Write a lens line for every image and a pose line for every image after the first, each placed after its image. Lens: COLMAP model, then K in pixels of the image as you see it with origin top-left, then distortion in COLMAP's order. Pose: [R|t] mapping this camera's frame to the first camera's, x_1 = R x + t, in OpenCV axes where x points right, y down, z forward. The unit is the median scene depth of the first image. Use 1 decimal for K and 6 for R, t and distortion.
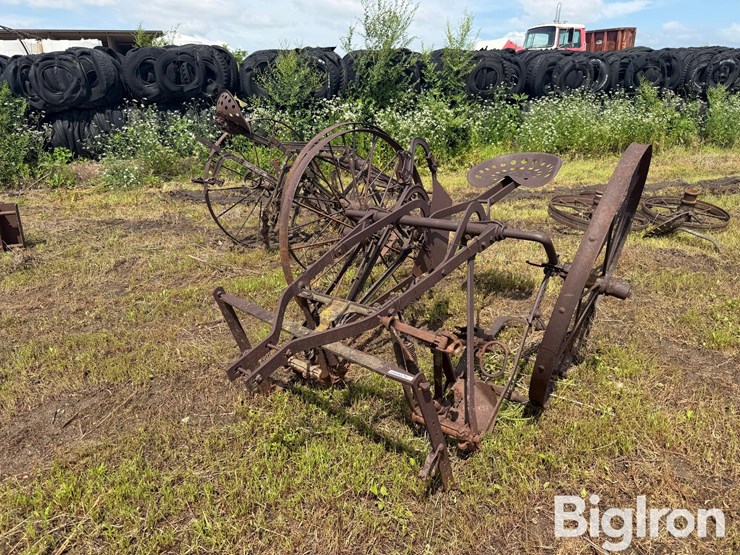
lens RADIAL K [[536.1, 0, 370.0], [0, 536.1, 277.5], [0, 0, 1]] dist [-0.006015, -0.007828]
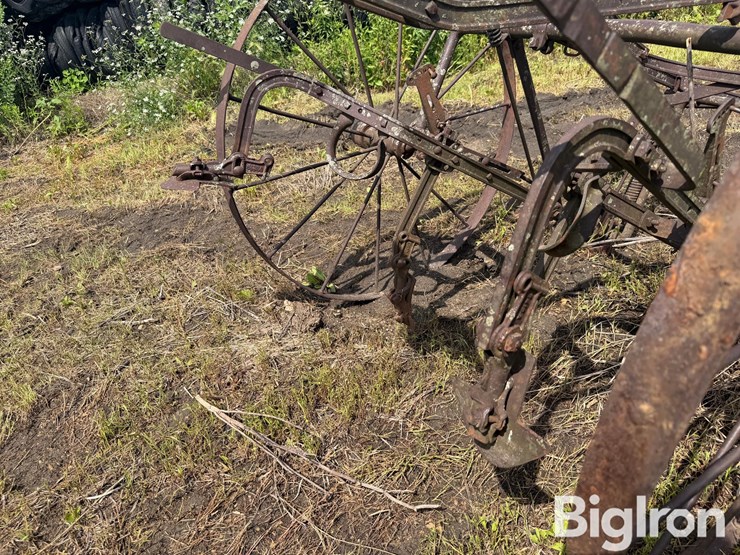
lens RADIAL K [[493.9, 0, 370.0], [0, 493.9, 277.5], [0, 0, 1]] dist [-0.005818, -0.003514]
pose [[0.980714, -0.041596, -0.190972, -0.089288], [0.086852, 0.968068, 0.235161, -0.099109], [0.175092, -0.247212, 0.953010, 0.395800]]
